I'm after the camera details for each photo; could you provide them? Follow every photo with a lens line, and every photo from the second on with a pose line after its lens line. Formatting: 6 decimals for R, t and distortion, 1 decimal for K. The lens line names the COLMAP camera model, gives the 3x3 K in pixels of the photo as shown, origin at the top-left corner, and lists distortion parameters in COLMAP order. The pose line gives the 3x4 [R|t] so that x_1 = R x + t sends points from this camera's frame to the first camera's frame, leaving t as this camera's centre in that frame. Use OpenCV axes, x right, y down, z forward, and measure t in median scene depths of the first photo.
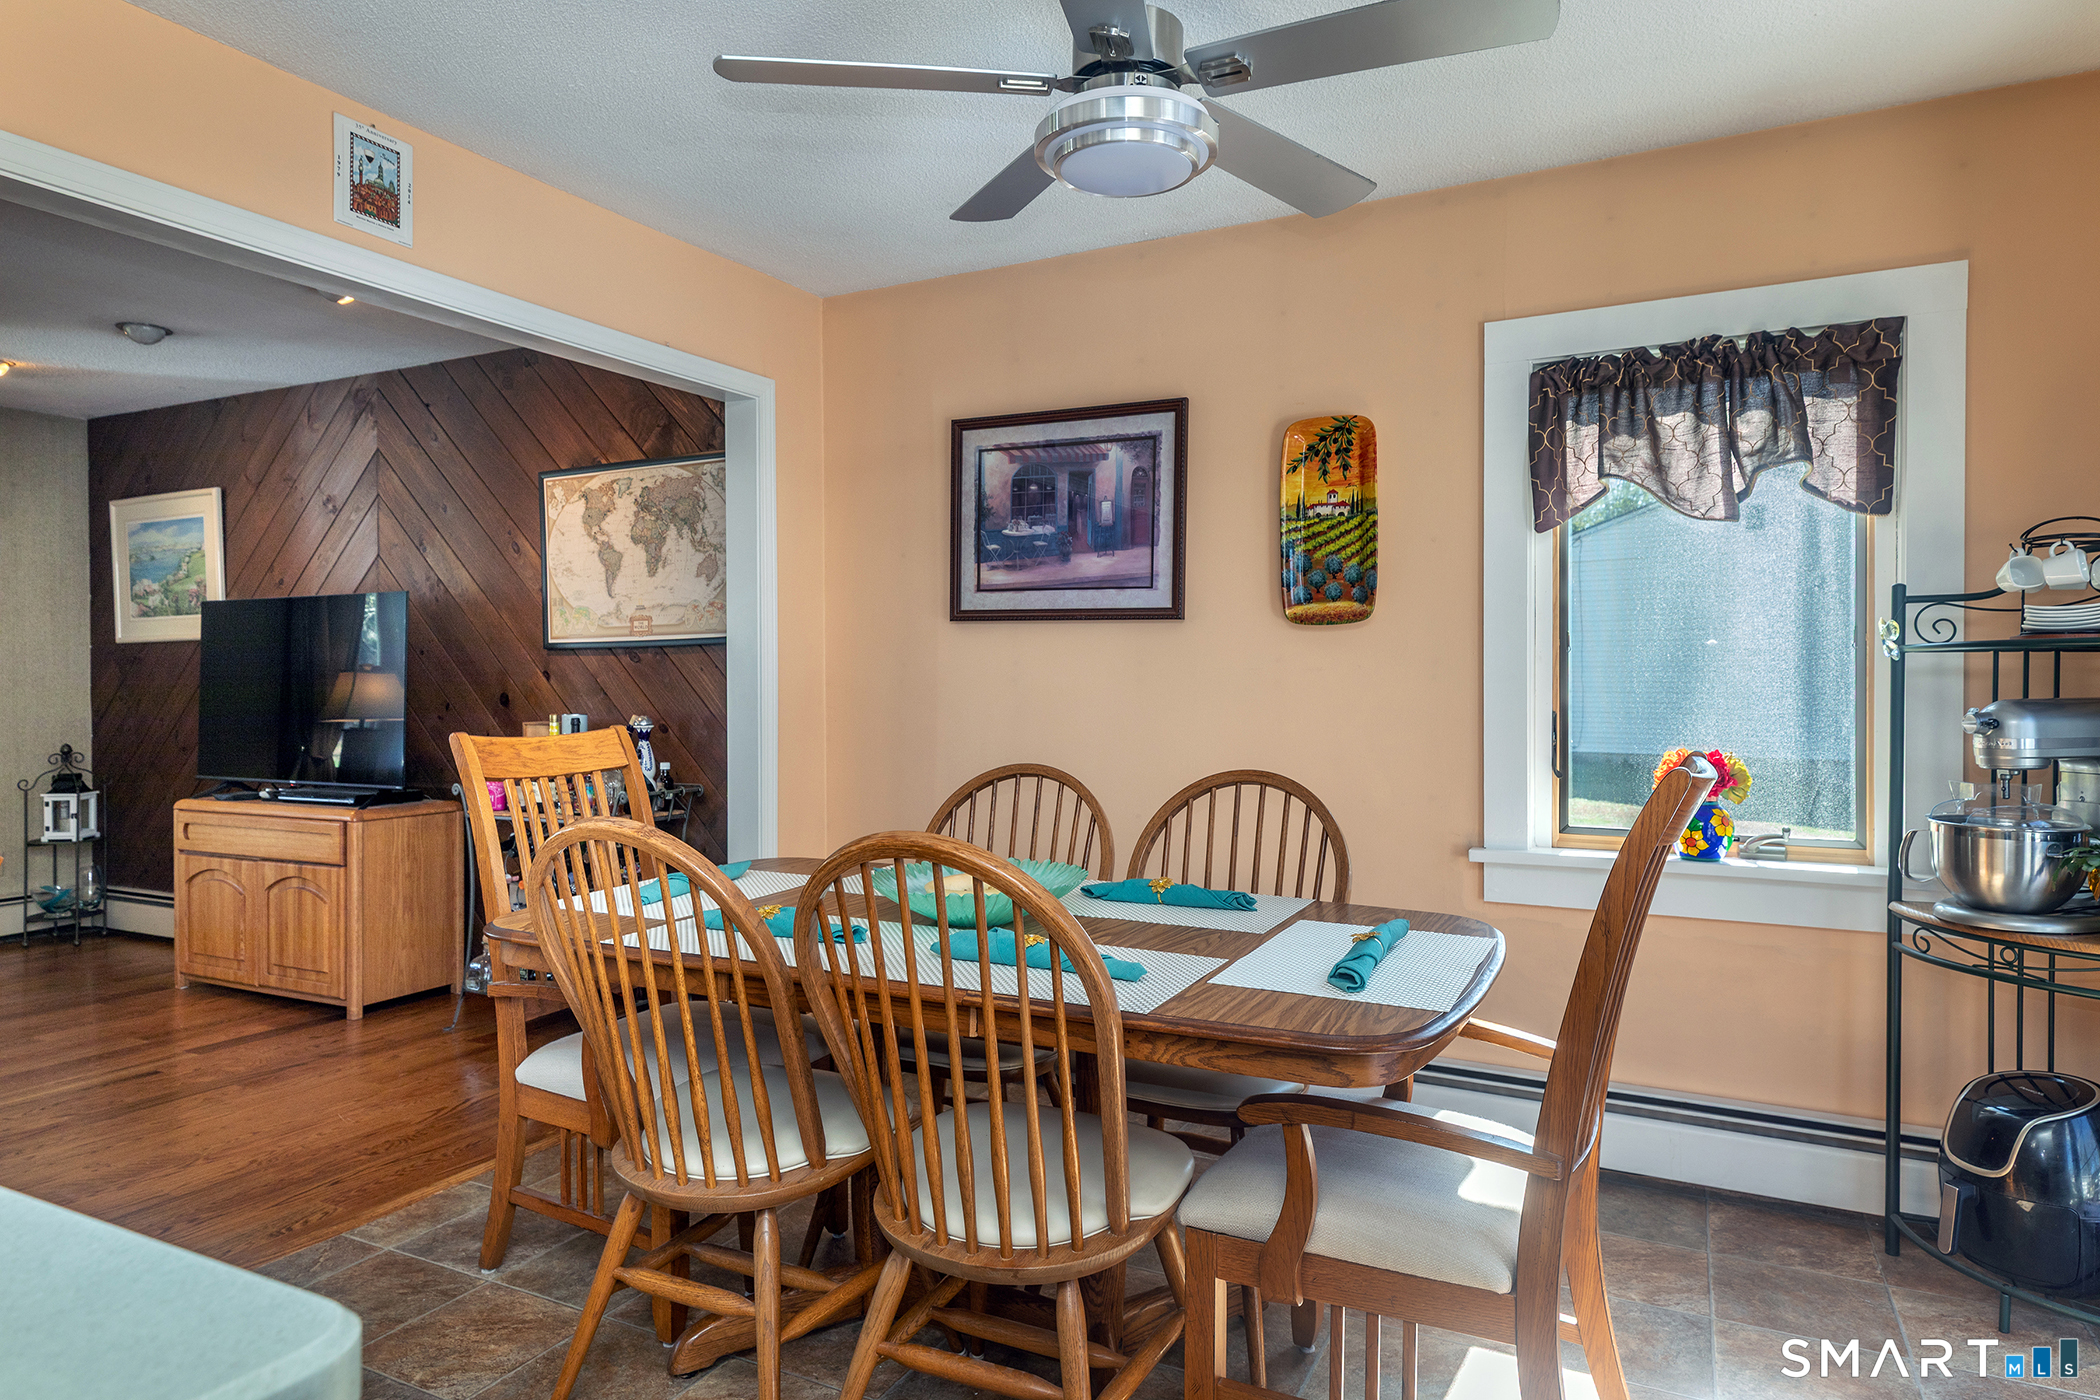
lens RADIAL K [[1246.8, 0, 1050.0], [0, 1246.8, 700.0], [0, 0, 1]] dist [0.003328, 0.000714]
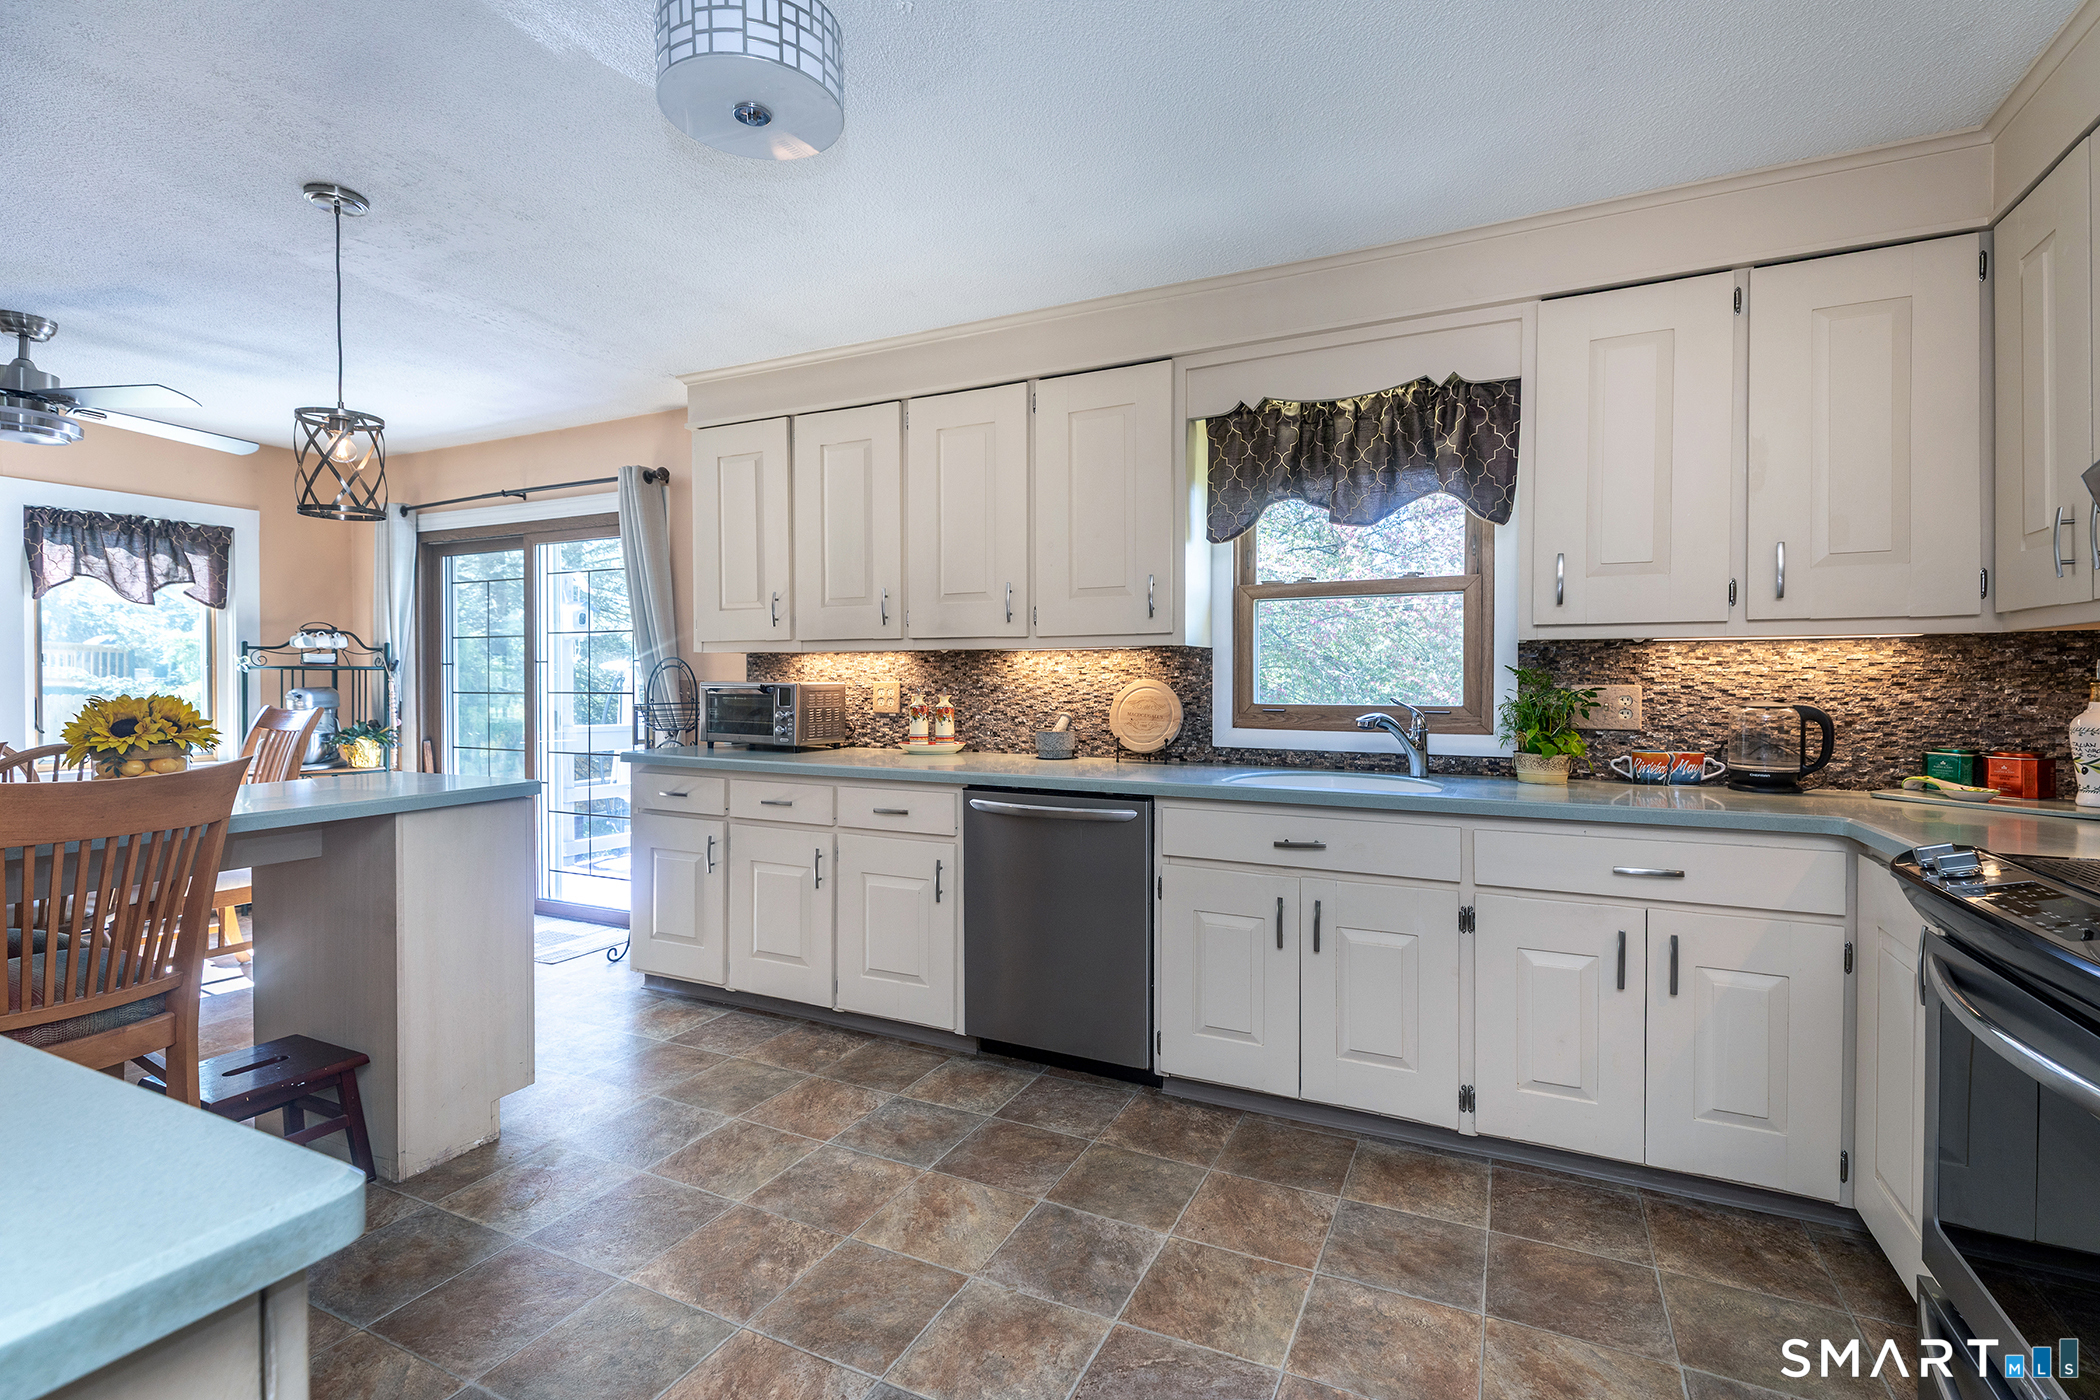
lens RADIAL K [[944.8, 0, 1065.2], [0, 944.8, 674.7], [0, 0, 1]] dist [-0.000735, -0.000192]
pose [[-0.022703, 0.013203, 0.999655, -1.103001], [0.012302, 0.999841, -0.012927, 0.015788], [-0.999667, 0.012004, -0.022861, -0.521628]]
